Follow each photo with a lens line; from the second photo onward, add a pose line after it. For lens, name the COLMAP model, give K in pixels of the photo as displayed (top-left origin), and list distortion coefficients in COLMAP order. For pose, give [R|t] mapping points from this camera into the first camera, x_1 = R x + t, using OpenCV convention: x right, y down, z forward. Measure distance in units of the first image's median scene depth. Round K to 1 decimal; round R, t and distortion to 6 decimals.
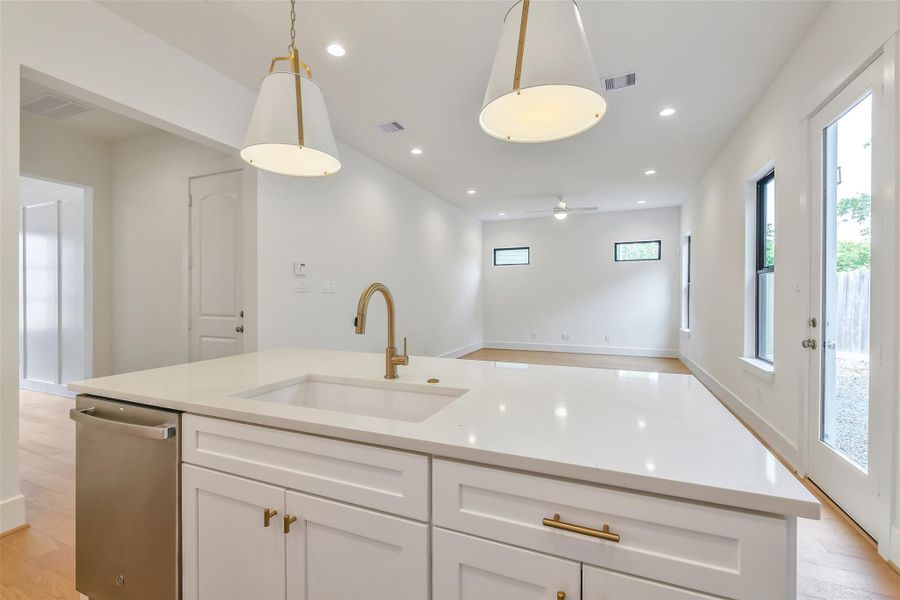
lens RADIAL K [[384.8, 0, 450.0], [0, 384.8, 300.0], [0, 0, 1]] dist [-0.001581, -0.000400]
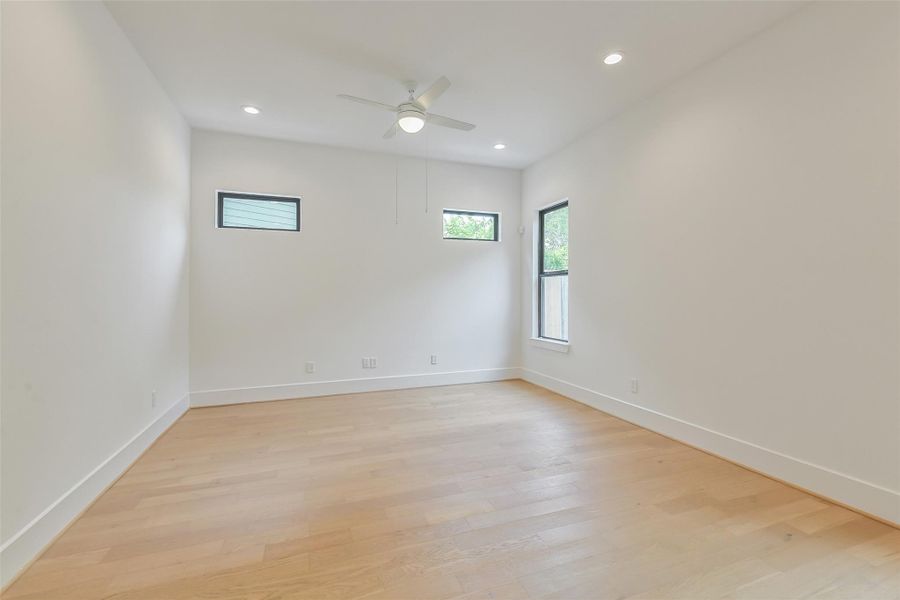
lens RADIAL K [[394.9, 0, 453.8], [0, 394.9, 293.5], [0, 0, 1]] dist [0.001172, 0.000173]
pose [[0.725211, 0.002937, 0.688521, -0.020990], [0.006065, 0.999925, -0.010654, -0.003137], [-0.688500, 0.011902, 0.725139, 0.972511]]
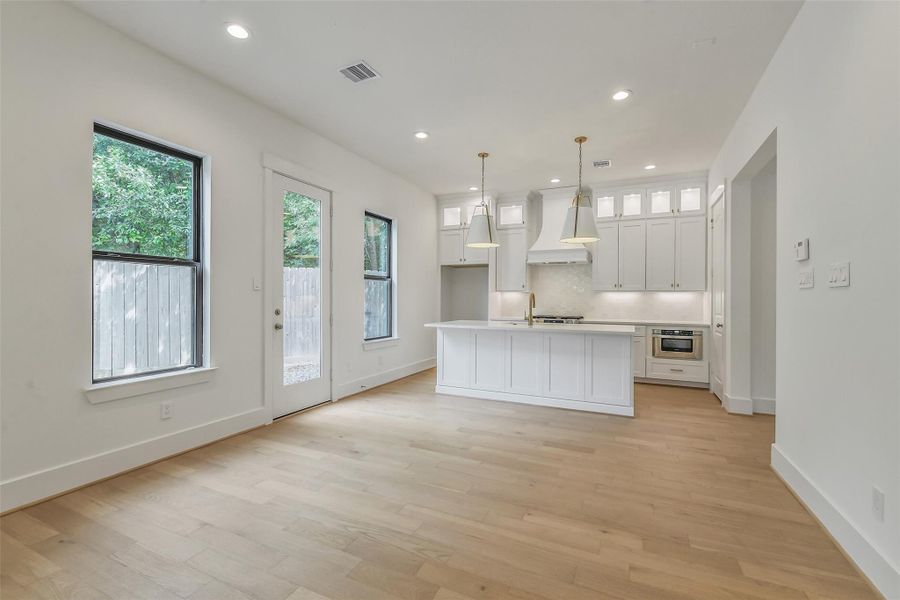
lens RADIAL K [[391.5, 0, 450.0], [0, 391.5, 300.0], [0, 0, 1]] dist [0.000767, -0.000004]
pose [[-0.999199, -0.006895, 0.039420, 0.124724], [-0.006358, 0.999886, 0.013725, -0.008560], [-0.039510, 0.013464, -0.999128, 1.472728]]
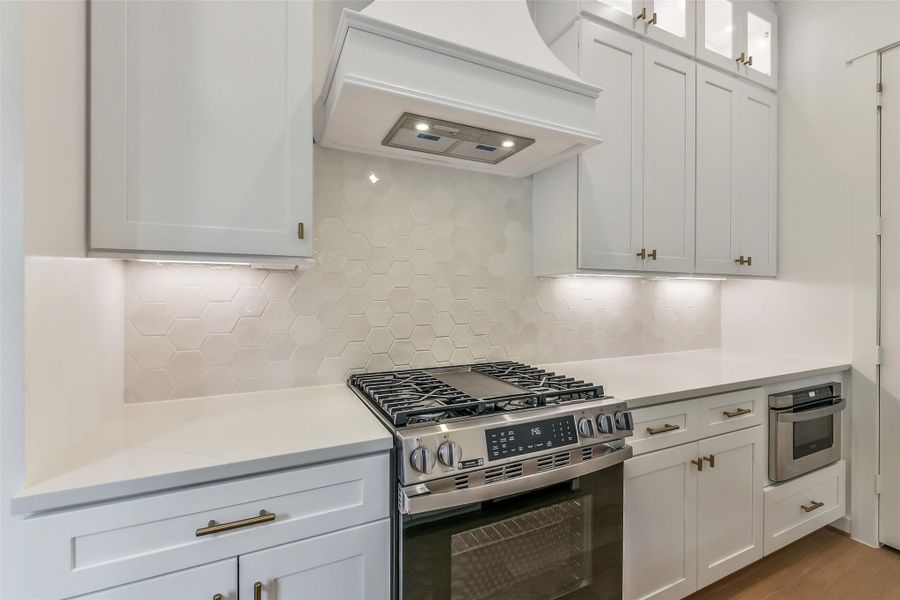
lens RADIAL K [[394.9, 0, 453.8], [0, 394.9, 293.5], [0, 0, 1]] dist [0.001172, 0.000173]
pose [[-0.660452, -0.003544, -0.750860, 0.031336], [-0.010021, 0.999941, 0.004094, -0.002069], [0.750801, 0.010228, -0.660449, 0.184478]]
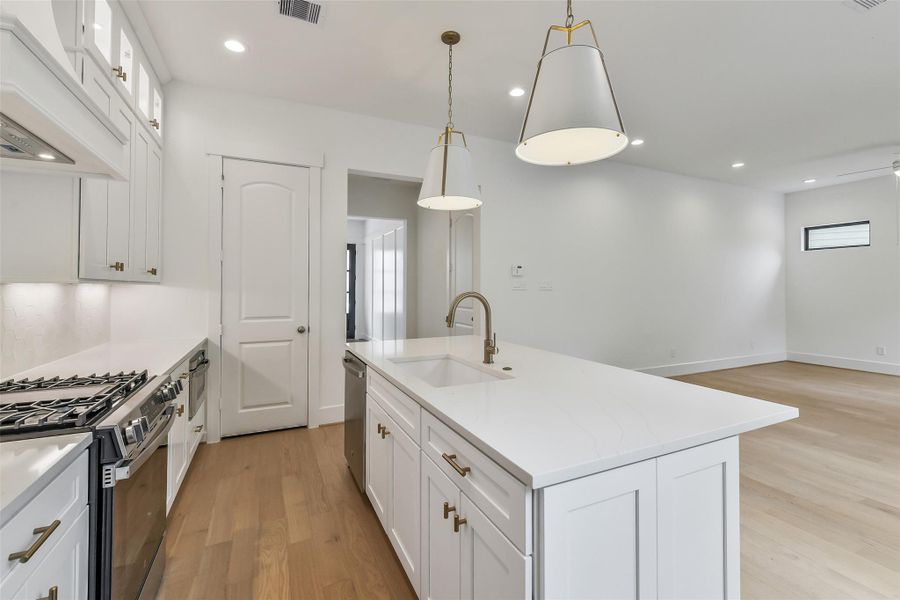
lens RADIAL K [[394.6, 0, 454.7], [0, 394.6, 287.1], [0, 0, 1]] dist [0.002332, 0.000412]
pose [[0.750218, -0.000099, -0.661191, 0.240145], [-0.007252, 0.999939, -0.008379, -0.016473], [0.661151, 0.011081, 0.750171, -0.032387]]
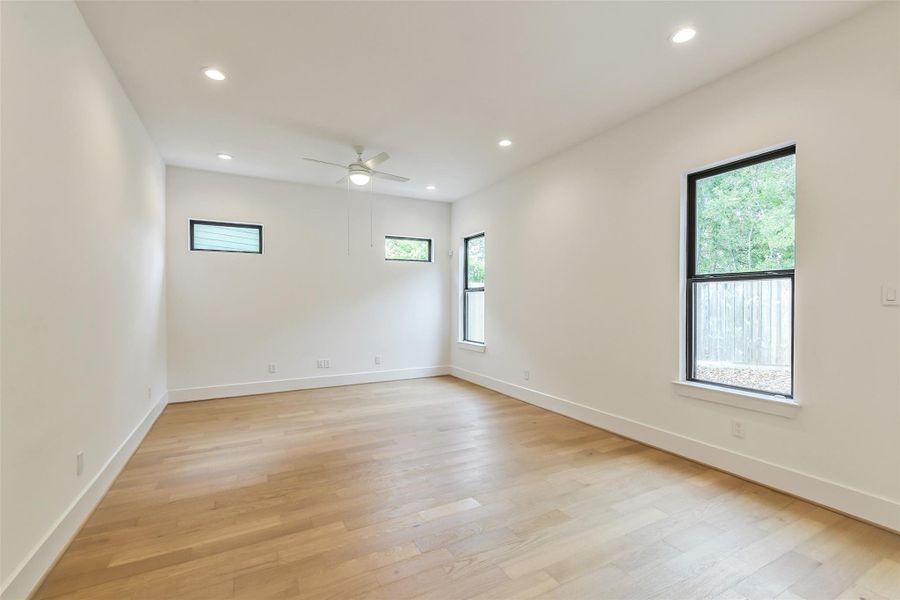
lens RADIAL K [[393.9, 0, 450.2], [0, 393.9, 304.9], [0, 0, 1]] dist [0.001665, 0.000003]
pose [[0.628573, -0.007115, 0.777718, -0.198731], [0.006838, 0.999970, 0.003622, -0.022257], [-0.777720, 0.003042, 0.628603, 0.764712]]
